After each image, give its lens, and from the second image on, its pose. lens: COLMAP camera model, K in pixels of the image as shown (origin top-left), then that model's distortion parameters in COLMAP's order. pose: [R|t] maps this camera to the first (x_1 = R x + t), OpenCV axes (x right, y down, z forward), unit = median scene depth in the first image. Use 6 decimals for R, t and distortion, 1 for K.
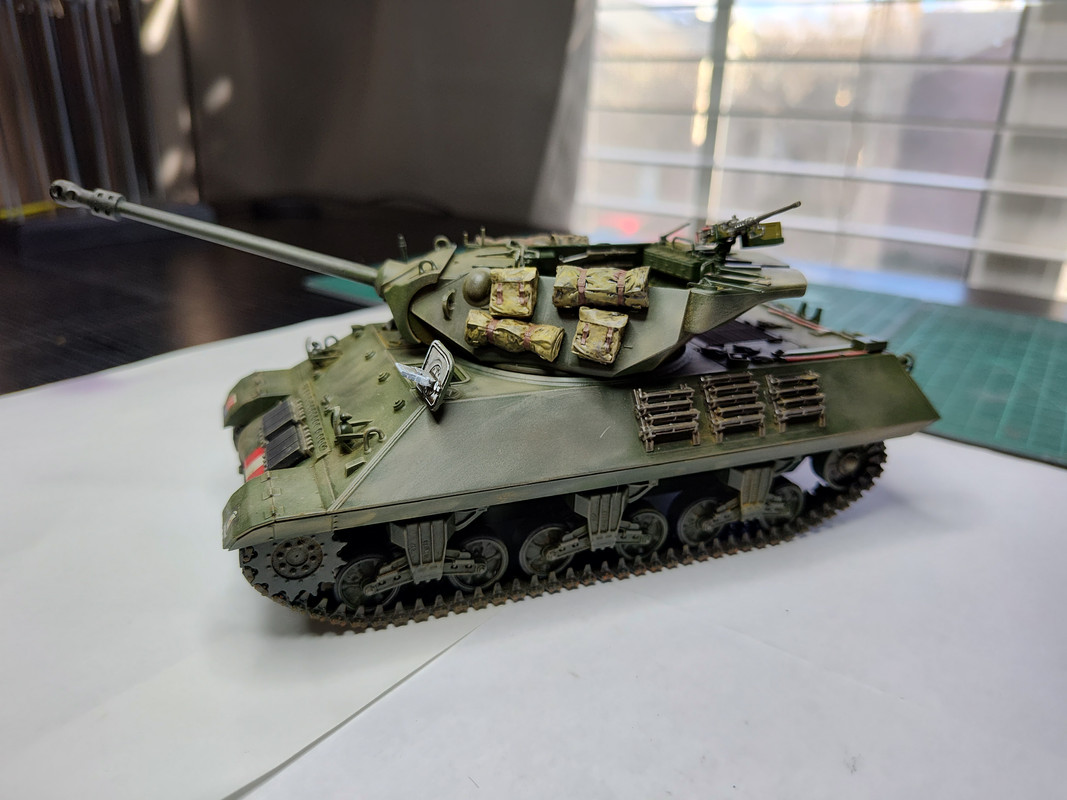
lens RADIAL K [[711.3, 0, 533.5], [0, 711.3, 400.0], [0, 0, 1]] dist [-0.047609, -0.000482]
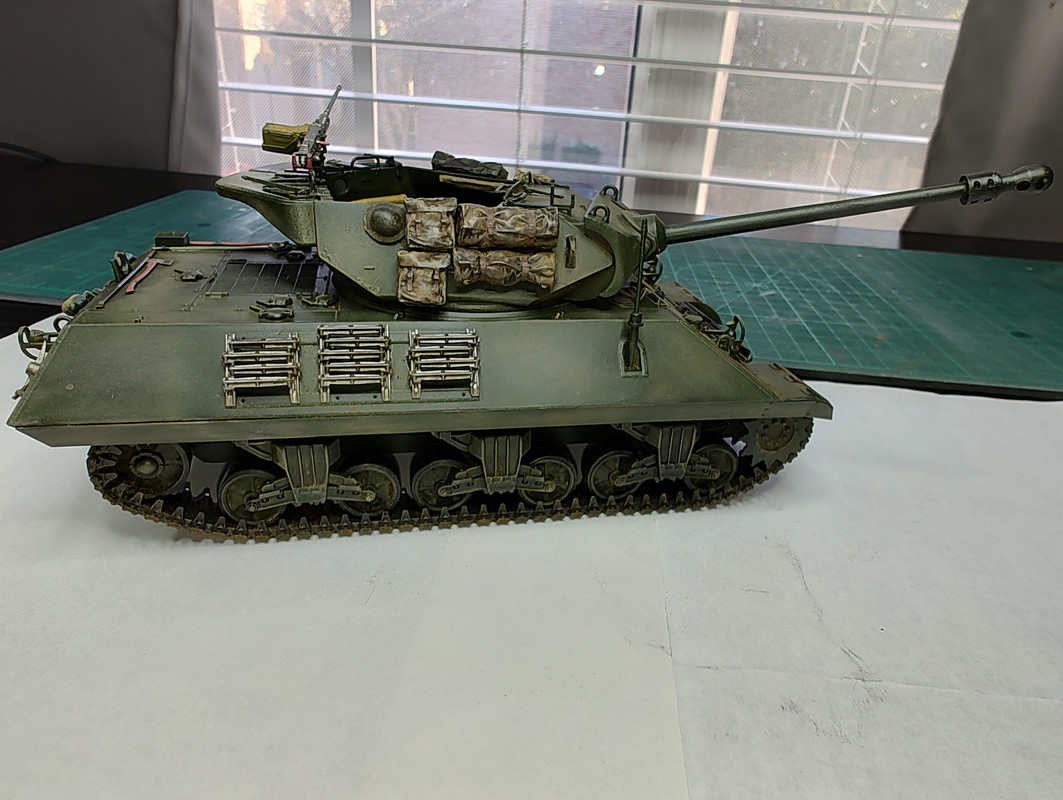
lens RADIAL K [[668.5, 0, 531.5], [0, 668.5, 400.0], [0, 0, 1]] dist [0.005769, 0.000427]
pose [[0.965335, 0.091800, -0.244337, 0.345434], [-0.061252, 0.989644, 0.129822, -0.038633], [0.253725, -0.110355, 0.960961, 0.124838]]
